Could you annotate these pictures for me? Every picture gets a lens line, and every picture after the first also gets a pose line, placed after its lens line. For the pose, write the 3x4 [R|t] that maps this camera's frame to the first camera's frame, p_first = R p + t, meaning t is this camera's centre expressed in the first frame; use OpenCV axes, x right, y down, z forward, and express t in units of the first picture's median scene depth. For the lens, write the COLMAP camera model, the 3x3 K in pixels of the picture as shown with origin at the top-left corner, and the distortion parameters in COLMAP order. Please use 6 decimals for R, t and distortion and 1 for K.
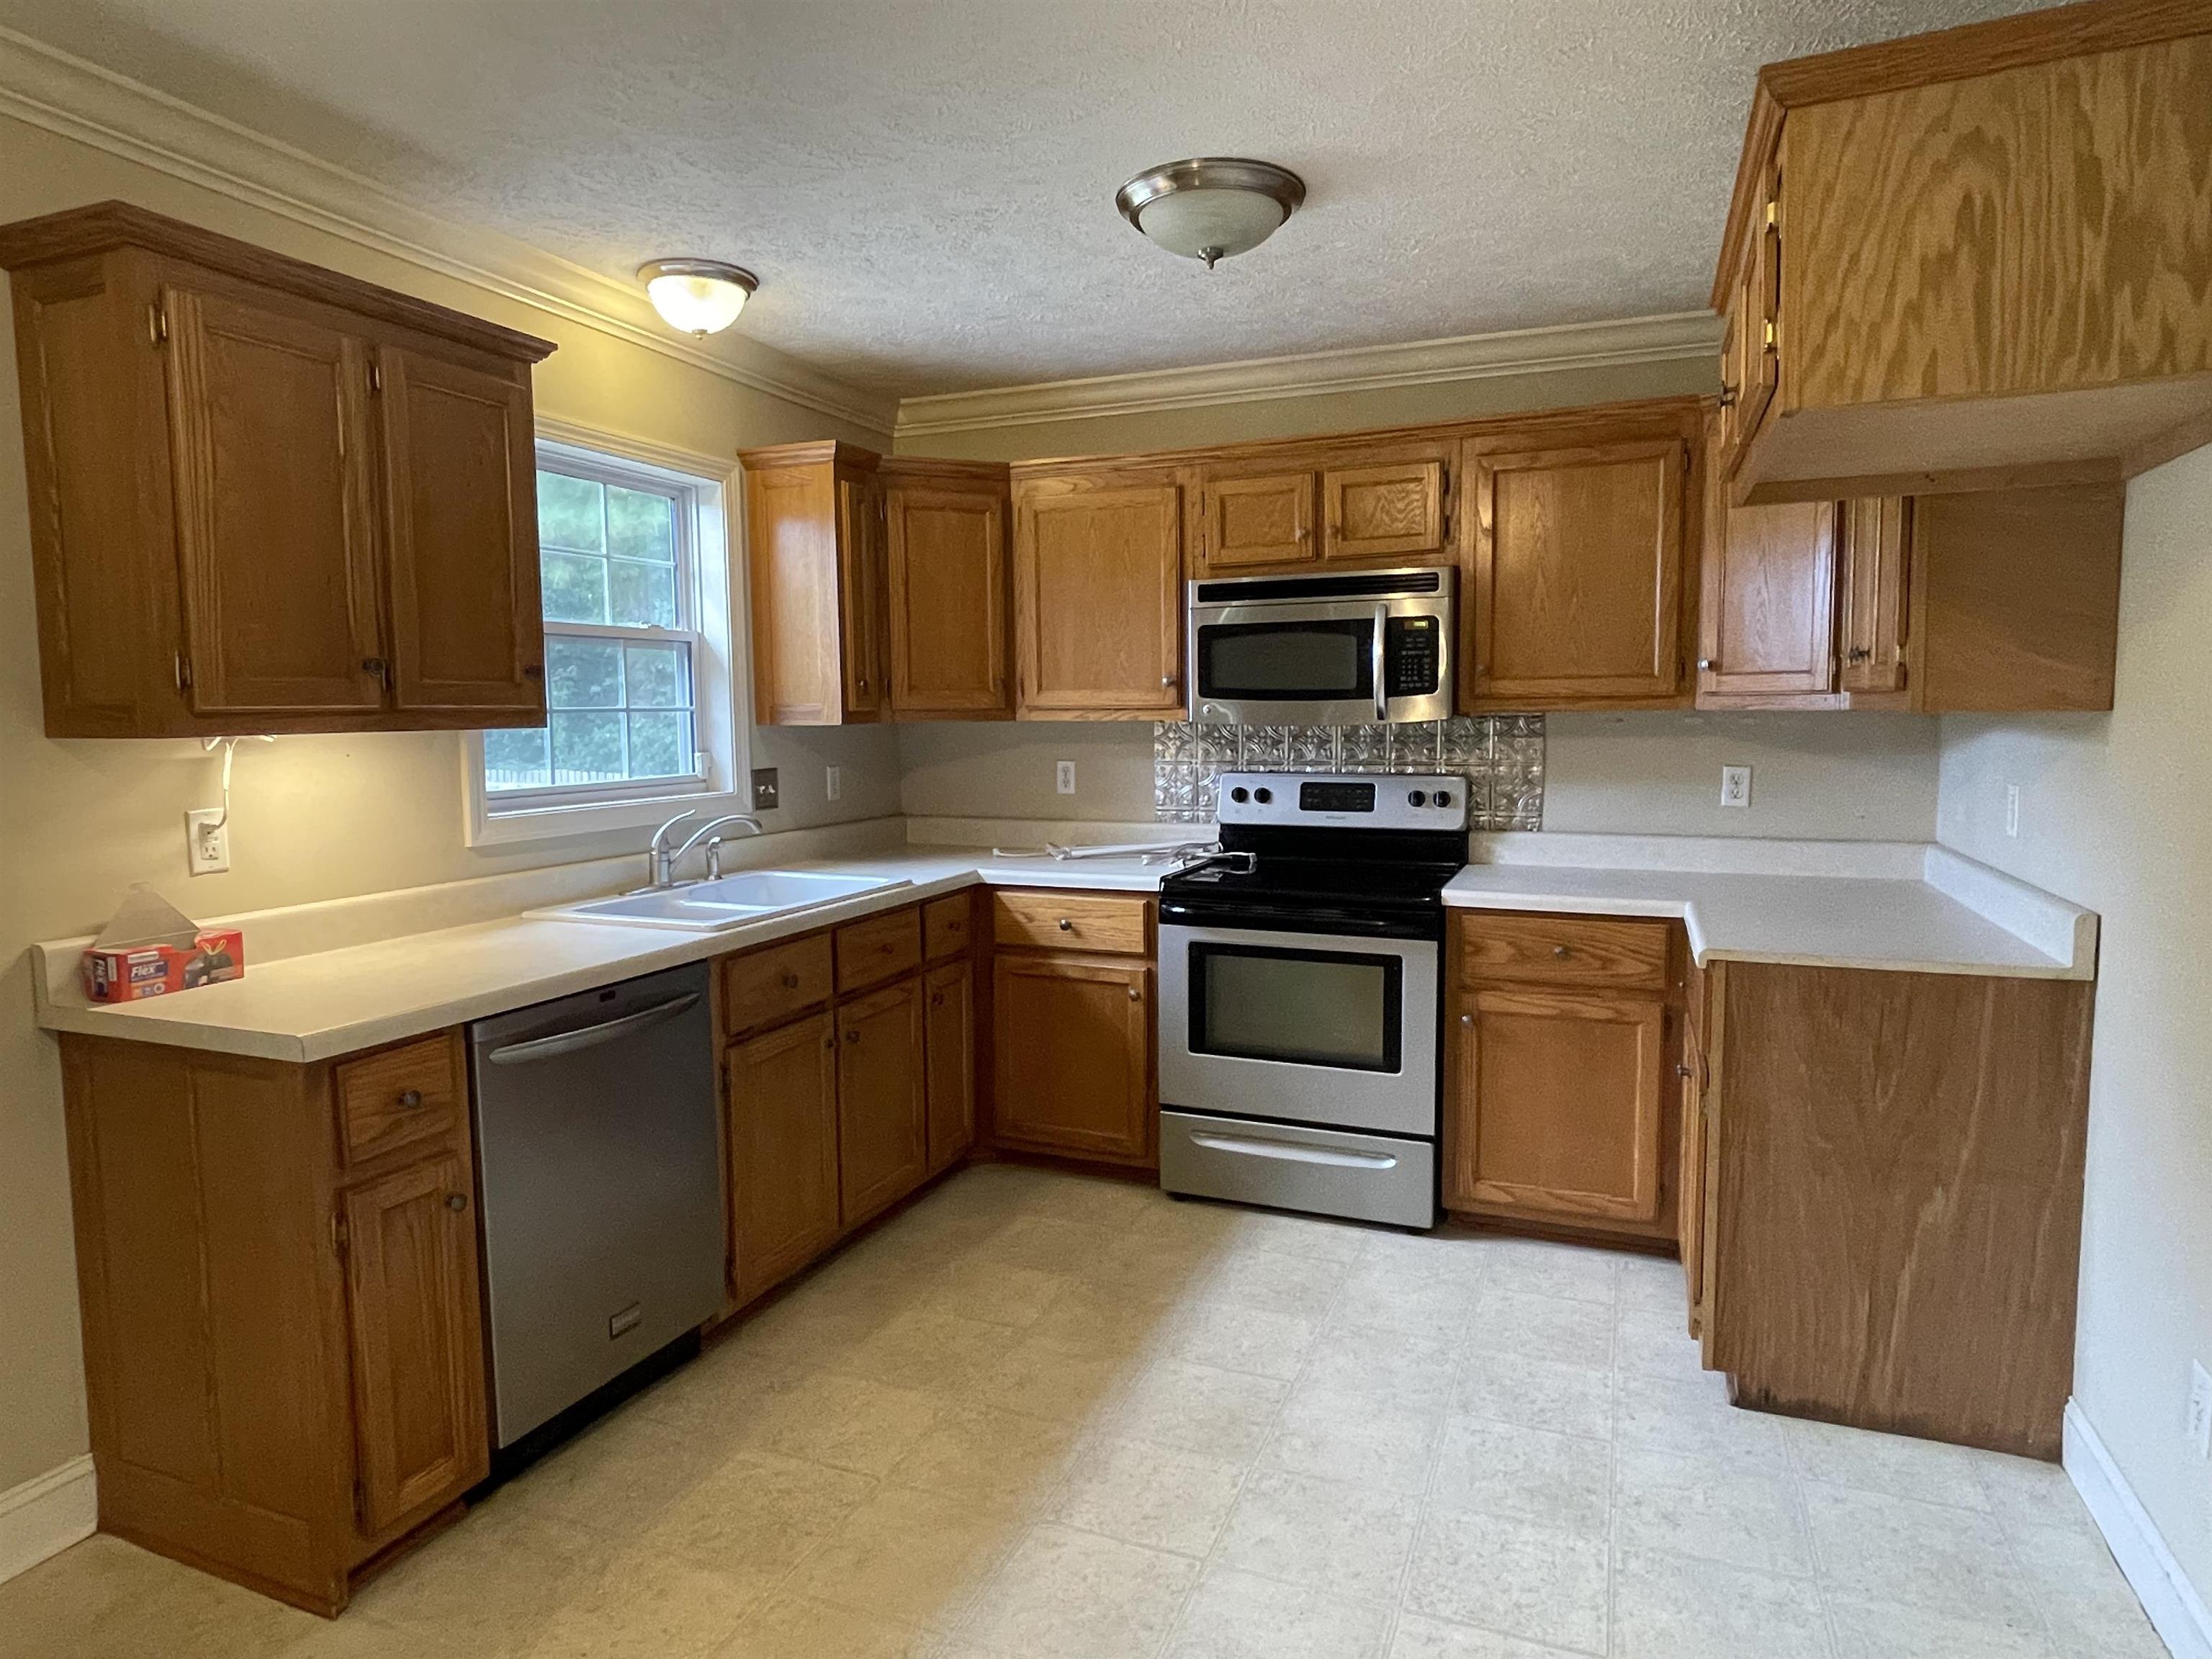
lens RADIAL K [[1285.5, 0, 1106.0], [0, 1285.5, 829.5], [0, 0, 1]] dist [-0.000953, -0.002858]
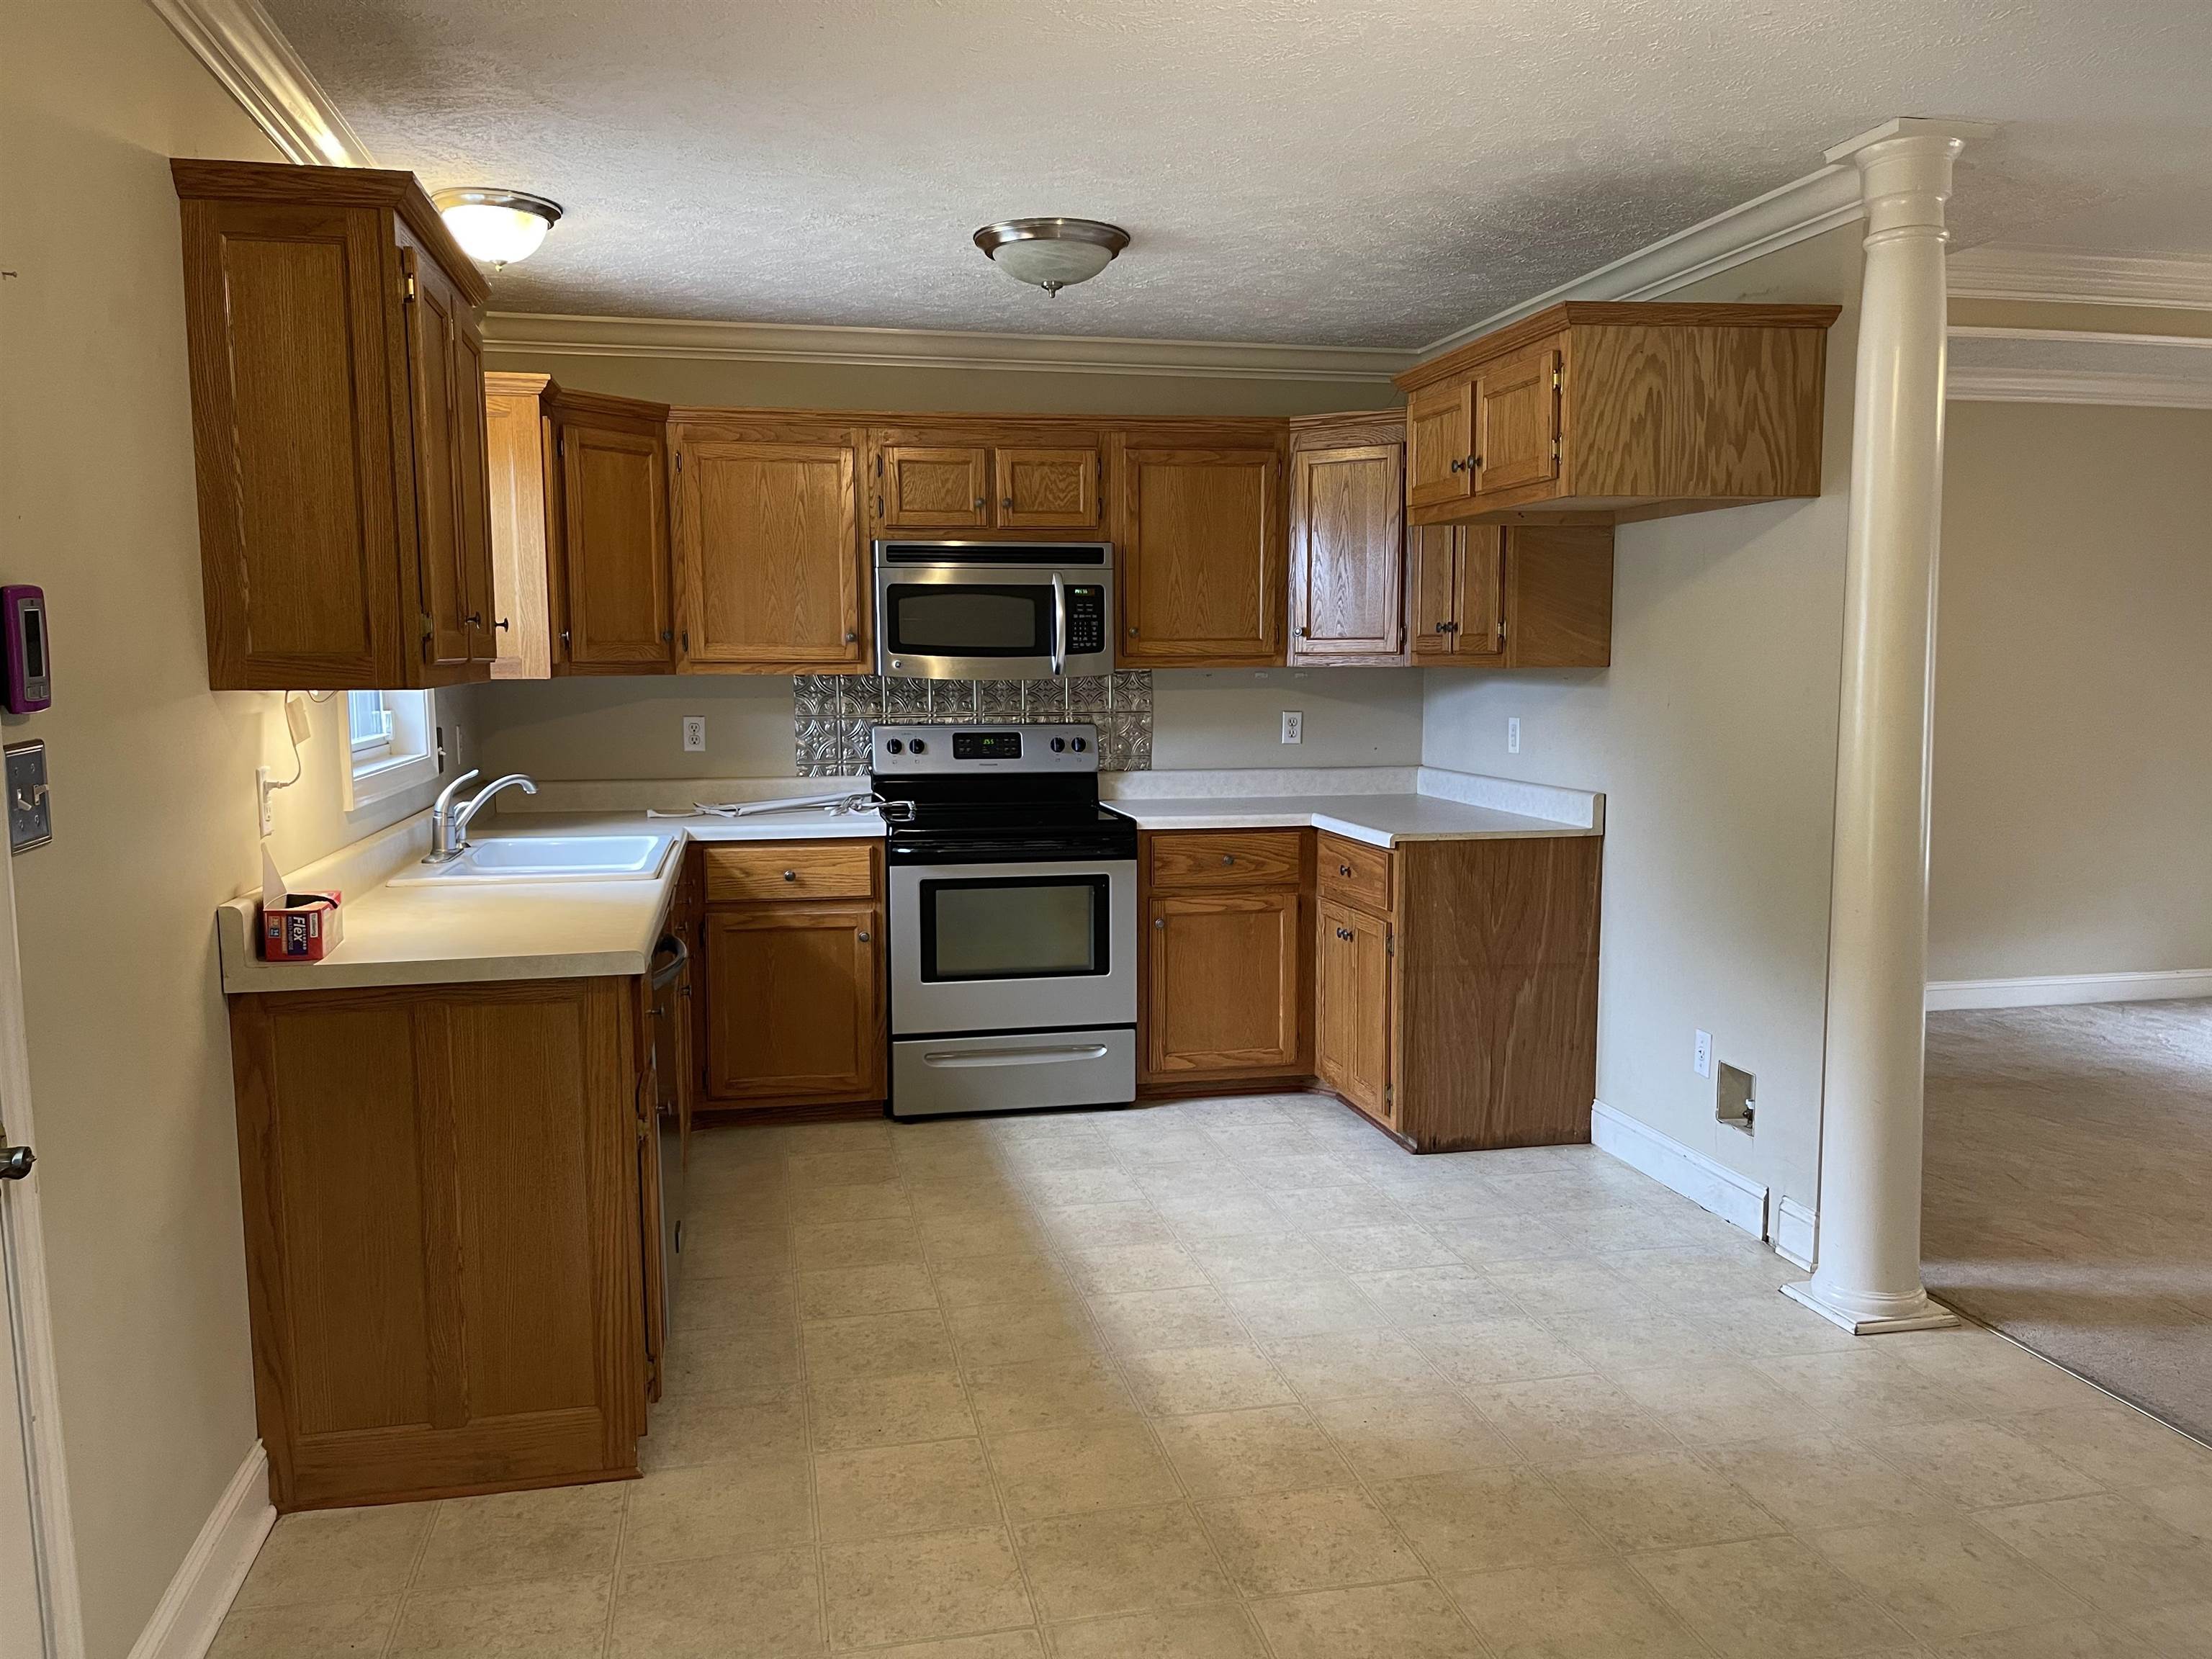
lens RADIAL K [[1652.6, 0, 1101.1], [0, 1652.6, 865.5], [0, 0, 1]] dist [0.109714, -0.227443]
pose [[0.824522, -0.065140, 0.562068, -0.627218], [0.049247, 0.997843, 0.043401, 0.023292], [-0.563683, -0.008105, 0.825951, -0.253315]]
